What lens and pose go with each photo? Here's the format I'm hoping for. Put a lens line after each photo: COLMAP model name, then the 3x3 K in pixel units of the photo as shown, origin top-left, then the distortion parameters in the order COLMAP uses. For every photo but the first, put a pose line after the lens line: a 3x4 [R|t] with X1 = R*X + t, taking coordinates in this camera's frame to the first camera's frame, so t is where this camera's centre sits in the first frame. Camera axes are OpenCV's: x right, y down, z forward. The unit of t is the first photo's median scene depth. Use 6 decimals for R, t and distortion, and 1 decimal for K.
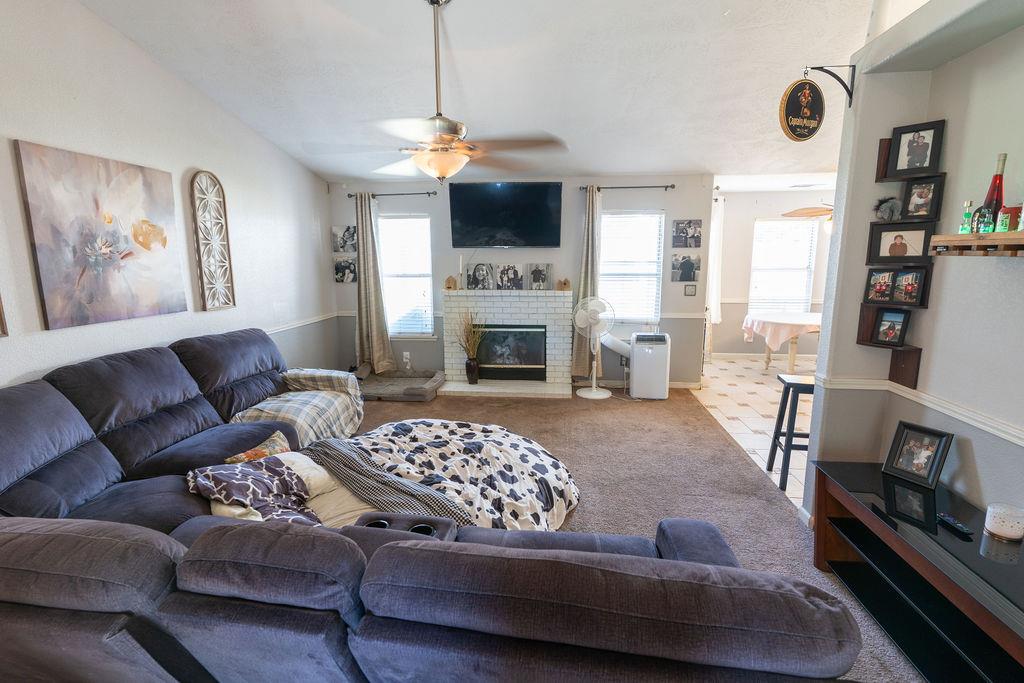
lens RADIAL K [[483.9, 0, 489.1], [0, 483.9, 343.5], [0, 0, 1]] dist [0.000896, -0.000195]
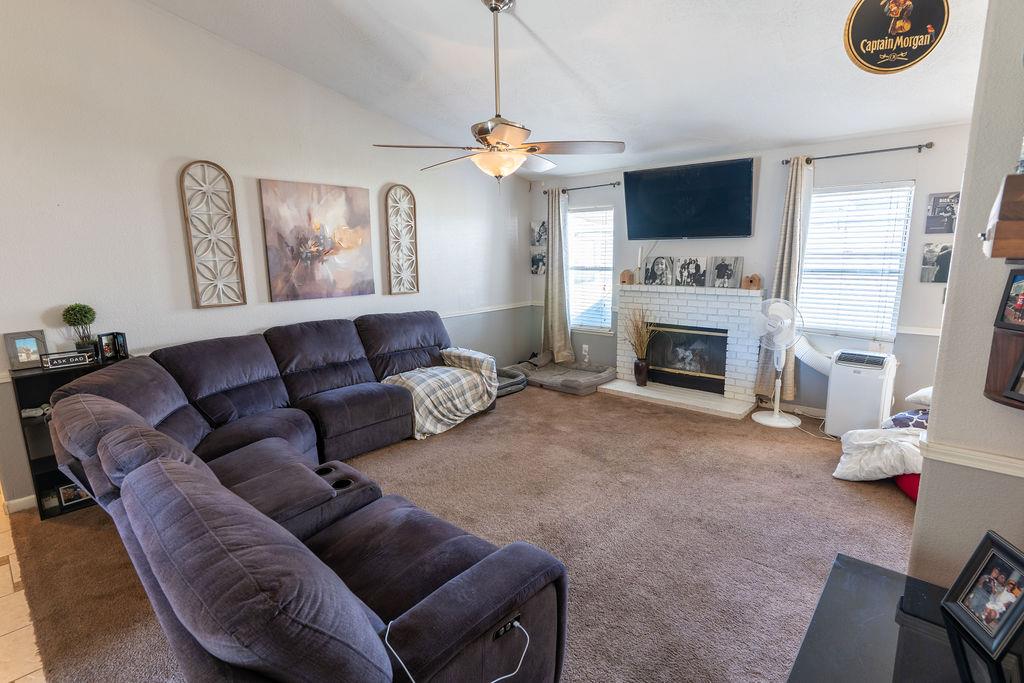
lens RADIAL K [[483.9, 0, 494.4], [0, 483.9, 343.1], [0, 0, 1]] dist [0.000896, -0.000195]
pose [[0.819800, 0.099731, -0.563898, 0.277752], [-0.090204, 0.994914, 0.044821, -0.016239], [0.565501, 0.014121, 0.824627, 0.073908]]
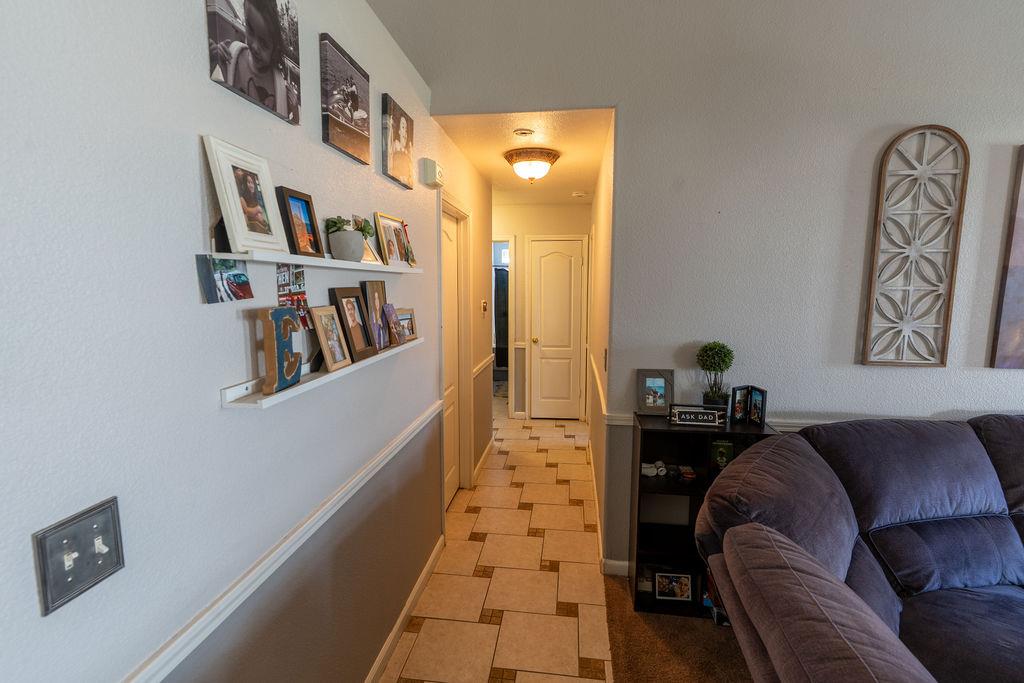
lens RADIAL K [[483.9, 0, 520.4], [0, 483.9, 347.5], [0, 0, 1]] dist [0.000896, -0.000195]
pose [[0.014337, 0.139908, -0.990061, -0.048685], [-0.180516, 0.974255, 0.135060, -0.014363], [0.983467, 0.176786, 0.039224, 0.079938]]
